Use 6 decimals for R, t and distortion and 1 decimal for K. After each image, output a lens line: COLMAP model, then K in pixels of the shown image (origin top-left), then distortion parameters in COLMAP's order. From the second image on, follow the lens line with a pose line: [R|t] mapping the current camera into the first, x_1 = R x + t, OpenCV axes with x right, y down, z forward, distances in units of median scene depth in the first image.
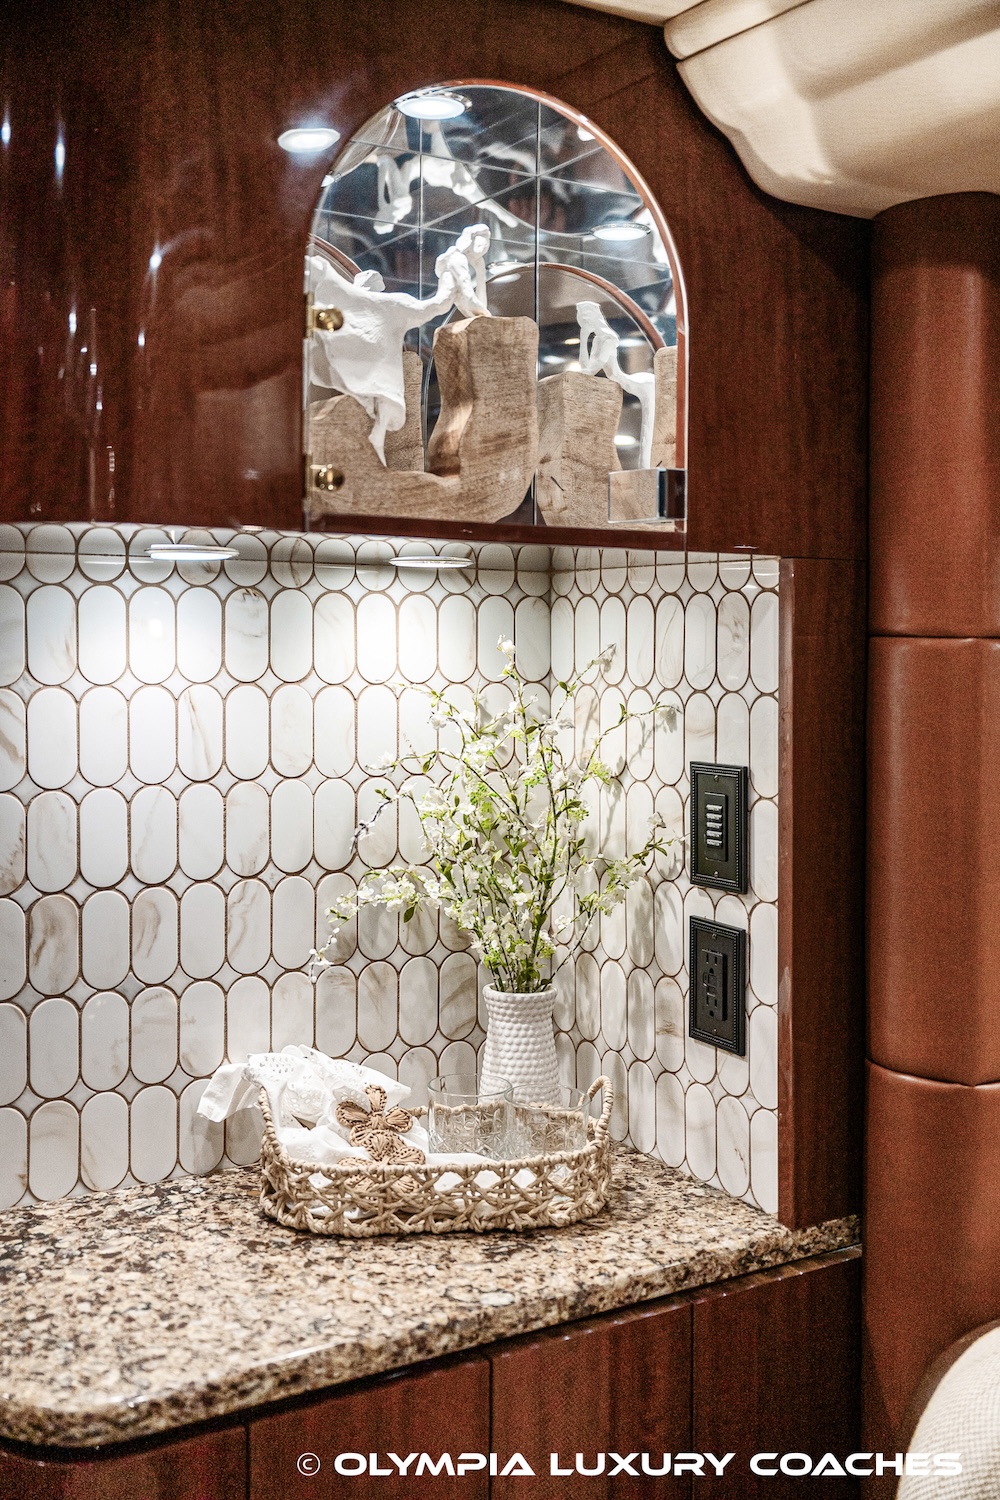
lens RADIAL K [[1625.2, 0, 500.0], [0, 1625.2, 750.0], [0, 0, 1]] dist [0.003512, 0.008909]
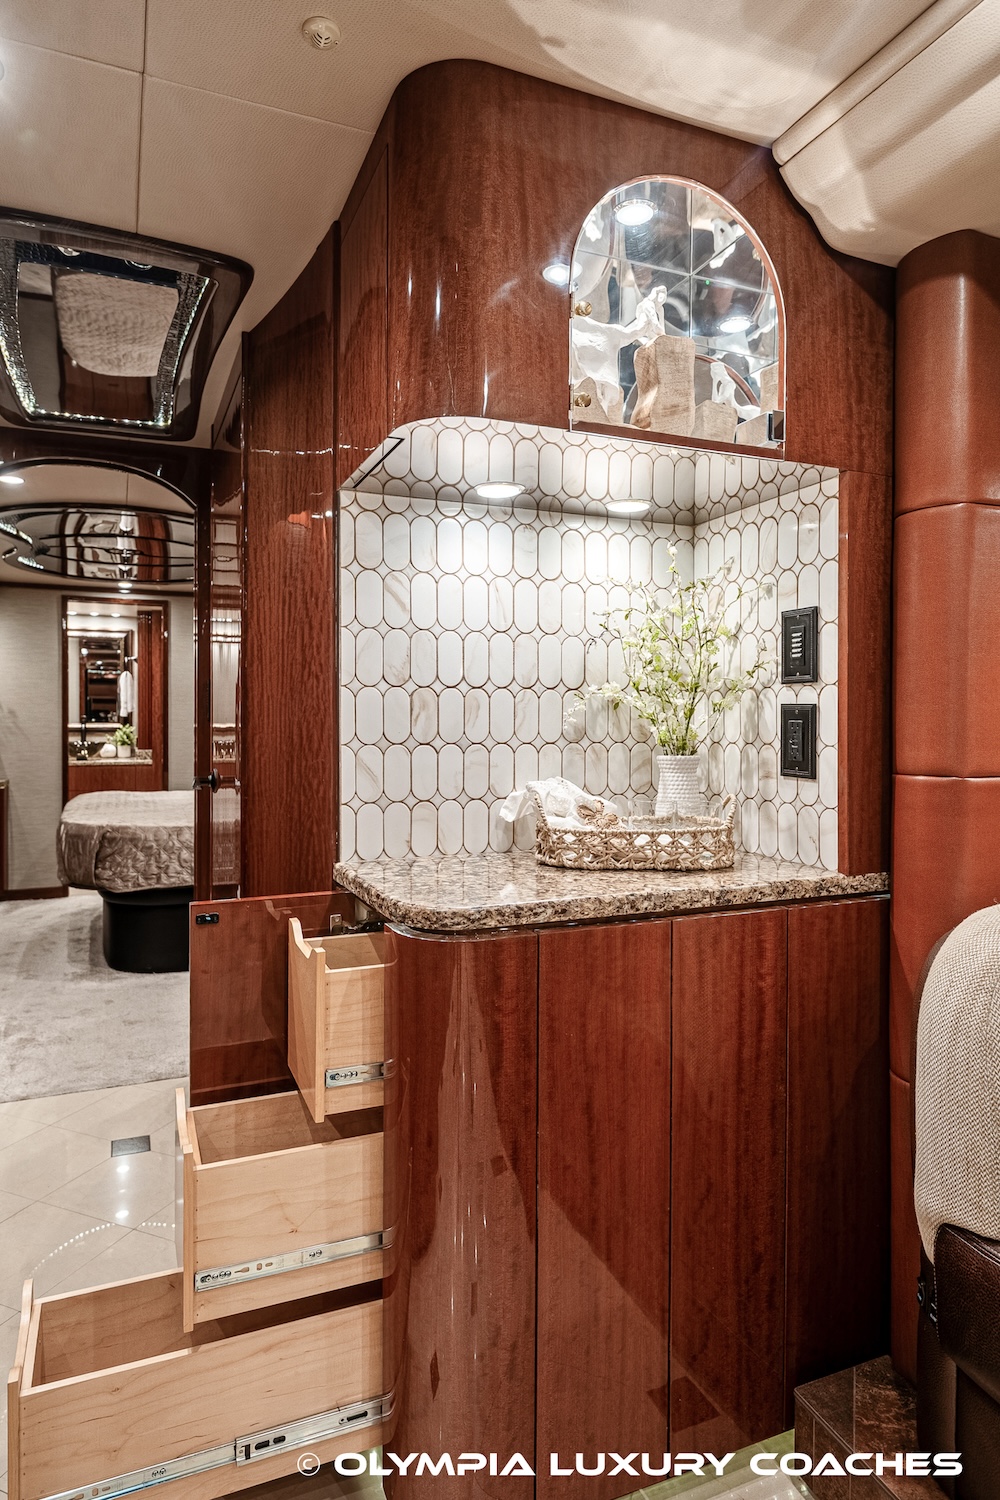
lens RADIAL K [[898.5, 0, 475.9], [0, 898.5, 746.4], [0, 0, 1]] dist [0.001746, -0.001248]
pose [[0.983642, -0.003594, -0.180100, -0.032491], [0.002731, 0.999984, -0.005042, 0.162465], [0.180115, 0.004468, 0.983635, 0.002925]]
